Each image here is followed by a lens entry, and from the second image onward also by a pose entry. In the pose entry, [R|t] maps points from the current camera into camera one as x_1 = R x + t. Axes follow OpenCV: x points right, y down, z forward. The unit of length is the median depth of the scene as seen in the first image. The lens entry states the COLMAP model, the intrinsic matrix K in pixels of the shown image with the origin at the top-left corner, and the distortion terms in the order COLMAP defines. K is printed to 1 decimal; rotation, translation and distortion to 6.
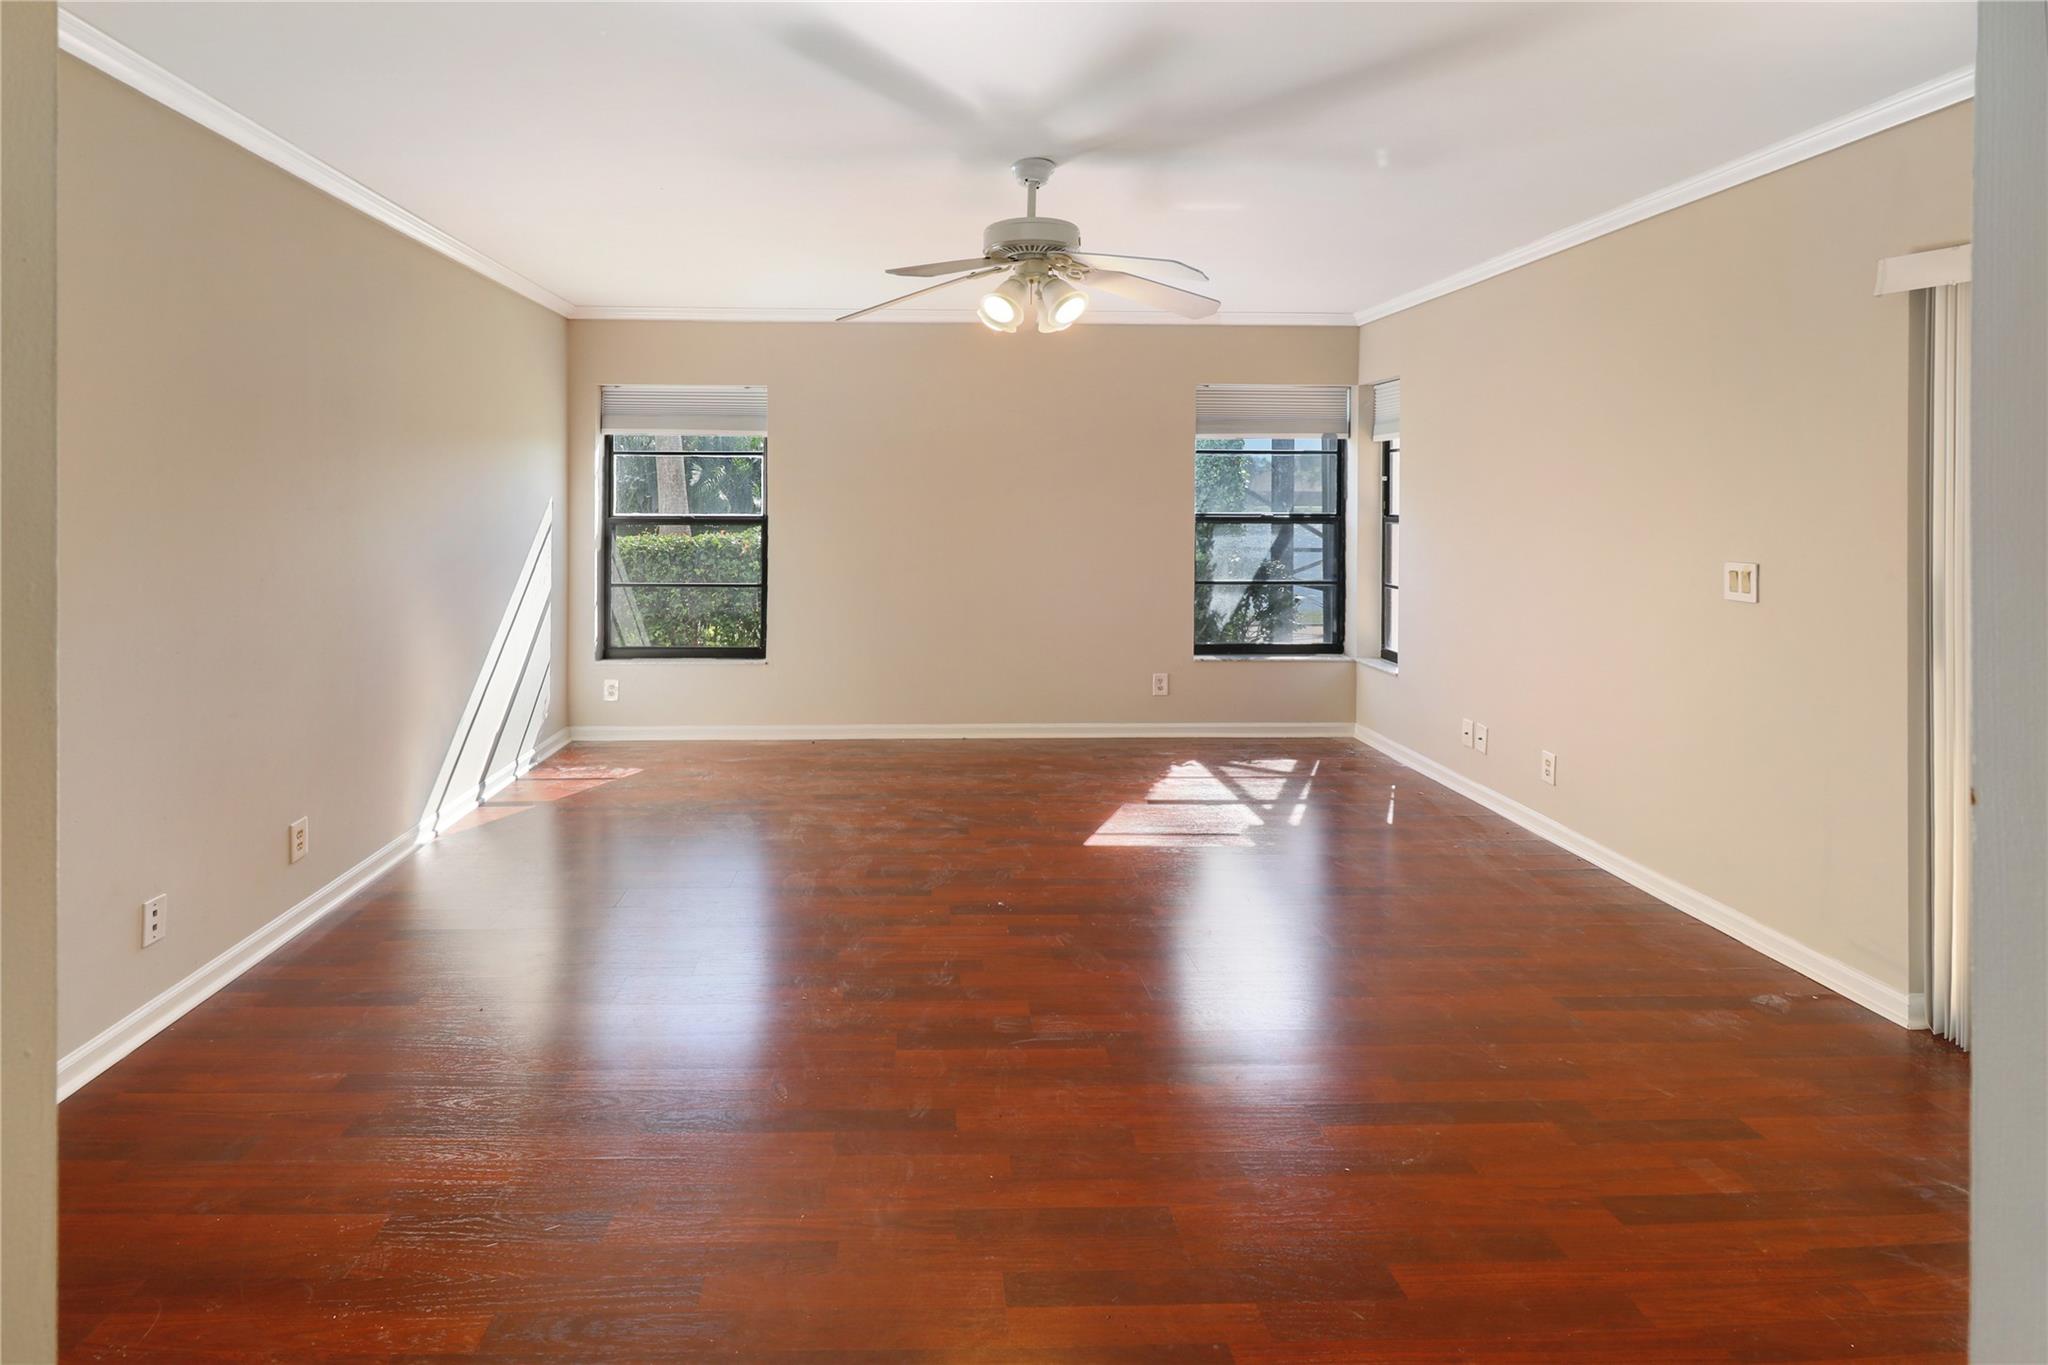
lens RADIAL K [[991.1, 0, 963.7], [0, 991.1, 506.9], [0, 0, 1]] dist [0.093201, -0.000411]
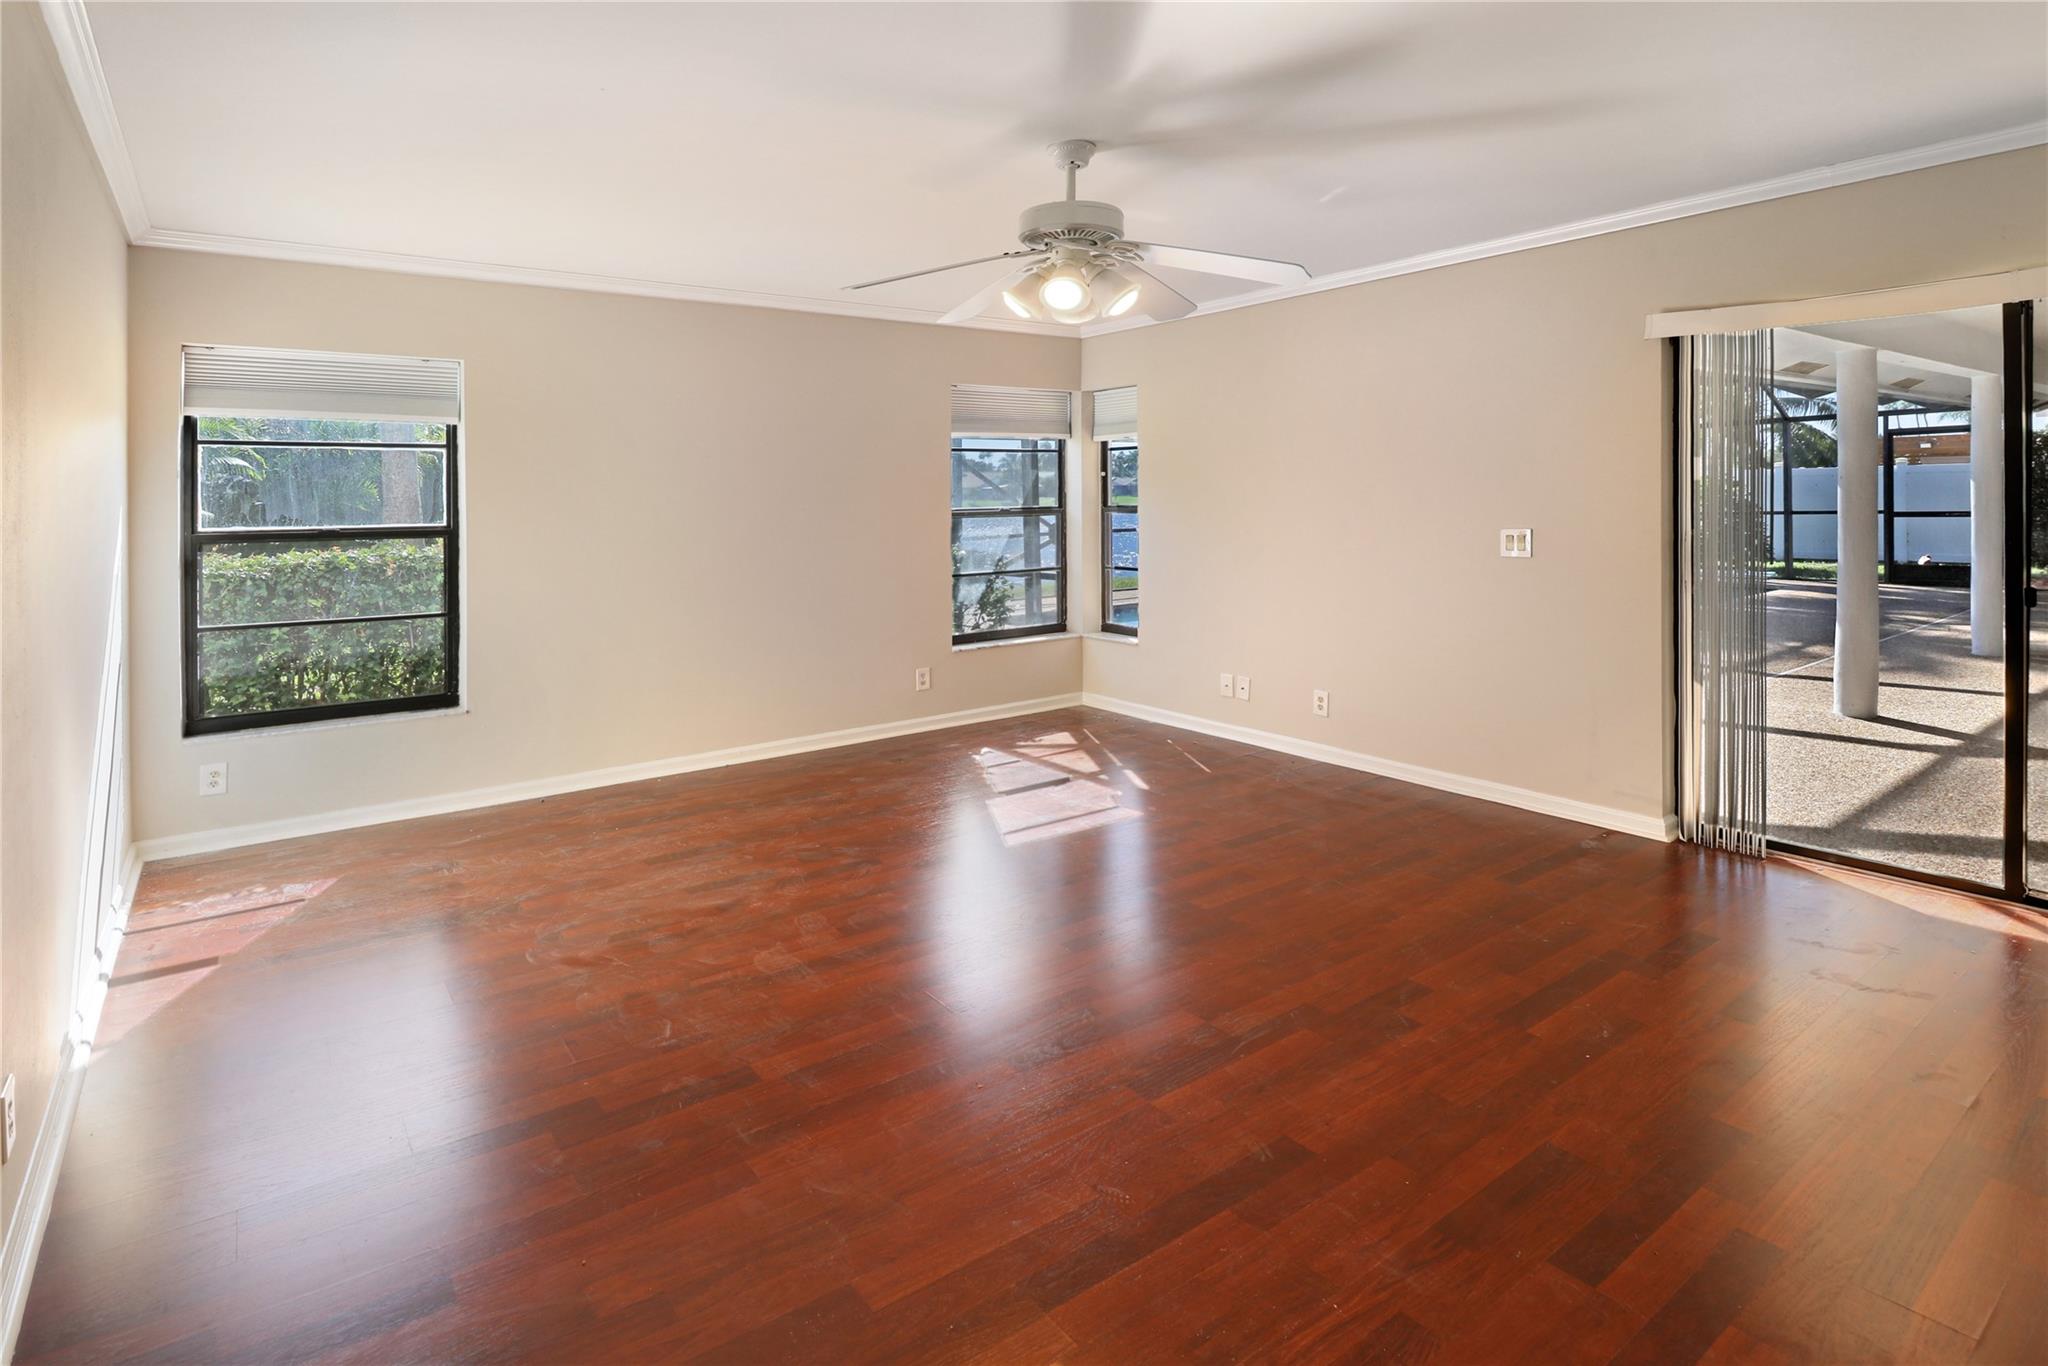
lens RADIAL K [[965.9, 0, 999.2], [0, 965.9, 493.7], [0, 0, 1]] dist [0.053167, -0.000156]
pose [[0.857352, -0.014597, 0.514524, -0.238645], [0.021893, 0.999727, -0.008119, 0.000212], [-0.514265, 0.018225, 0.857437, 0.117598]]
